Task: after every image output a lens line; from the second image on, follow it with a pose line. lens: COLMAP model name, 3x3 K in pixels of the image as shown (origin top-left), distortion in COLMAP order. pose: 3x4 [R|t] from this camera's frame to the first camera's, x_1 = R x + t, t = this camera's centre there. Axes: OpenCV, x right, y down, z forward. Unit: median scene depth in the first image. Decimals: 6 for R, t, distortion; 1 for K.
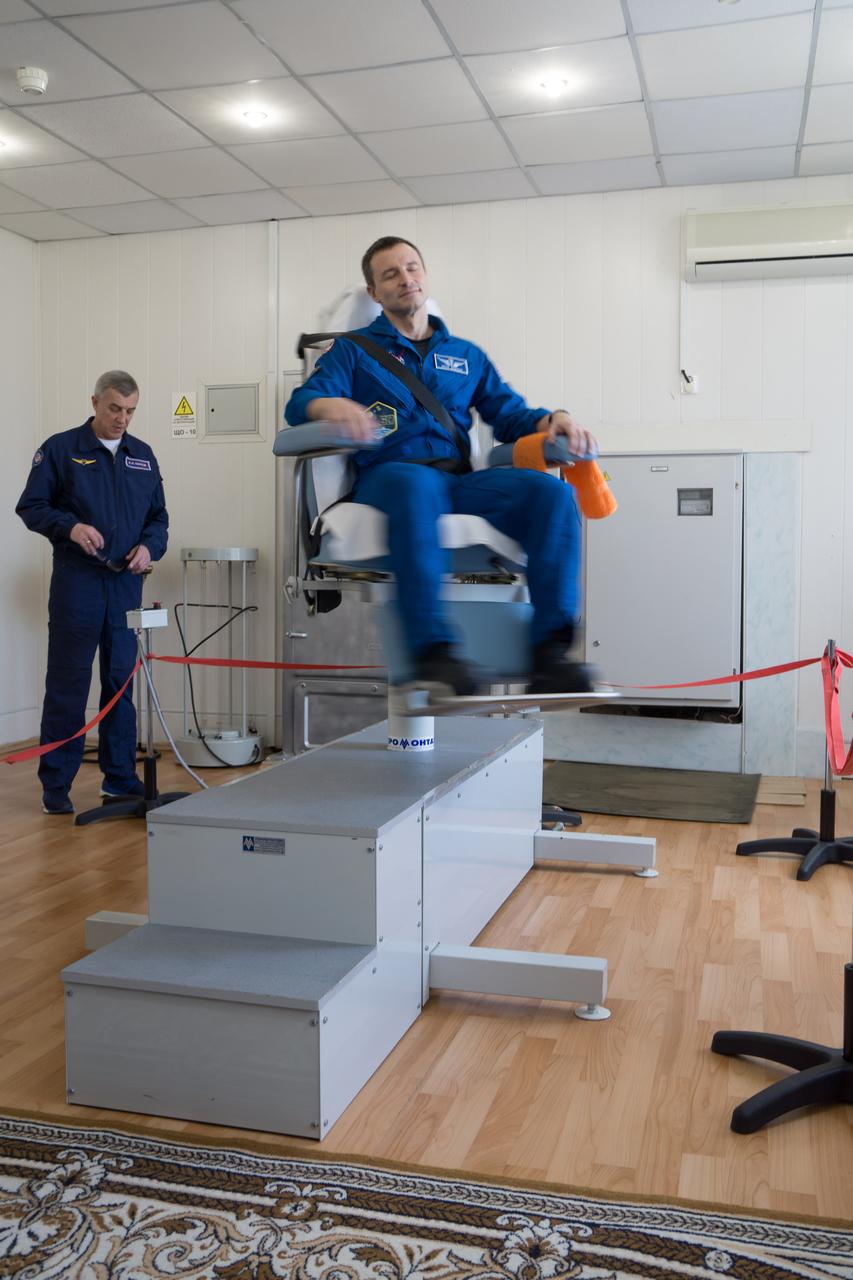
lens RADIAL K [[1120.8, 0, 445.7], [0, 1120.8, 622.7], [0, 0, 1]] dist [-0.095996, 0.135087]
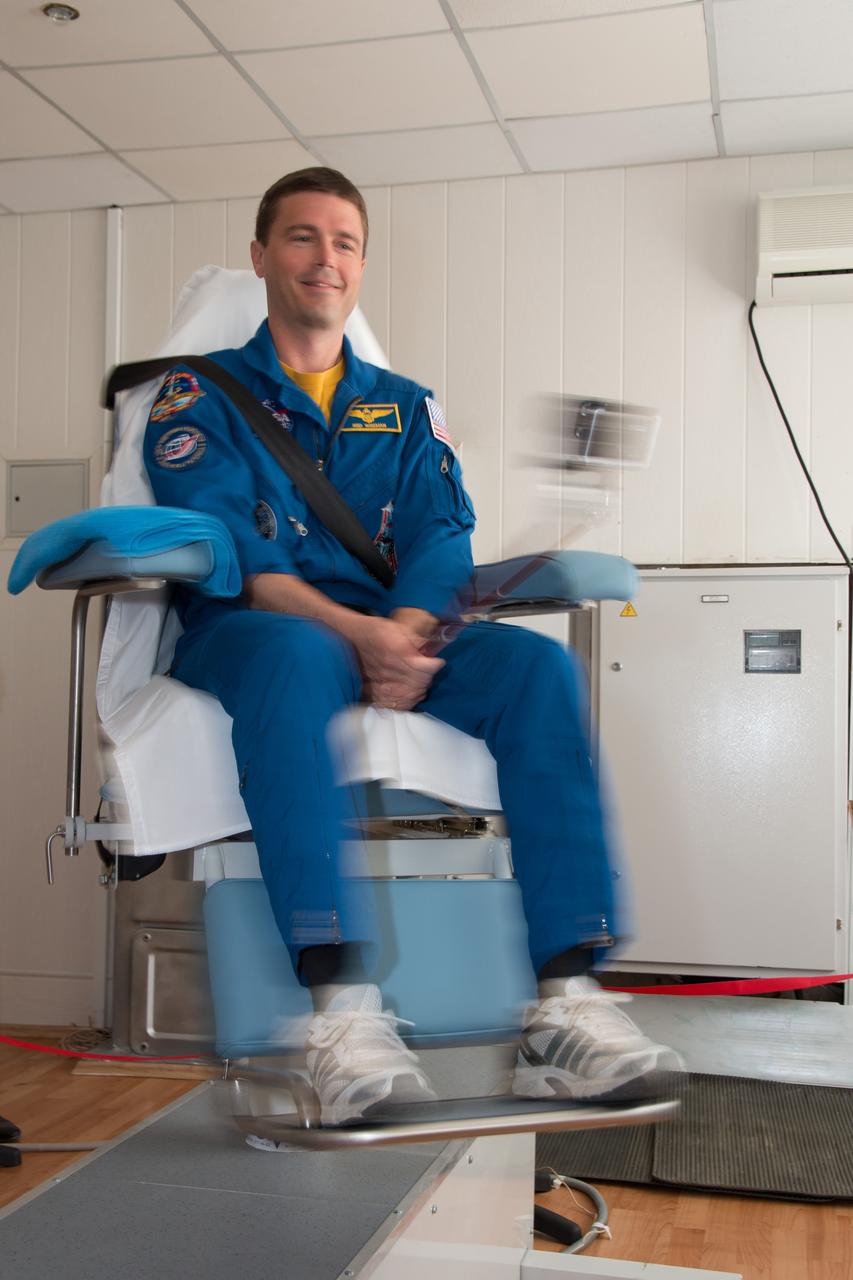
lens RADIAL K [[1464.9, 0, 428.3], [0, 1464.9, 679.6], [0, 0, 1]] dist [-0.013410, 0.173016]
pose [[0.999665, 0.007118, 0.024883, 0.015812], [-0.005414, 0.997680, -0.067869, -0.061011], [-0.025308, 0.067712, 0.997384, 0.313367]]
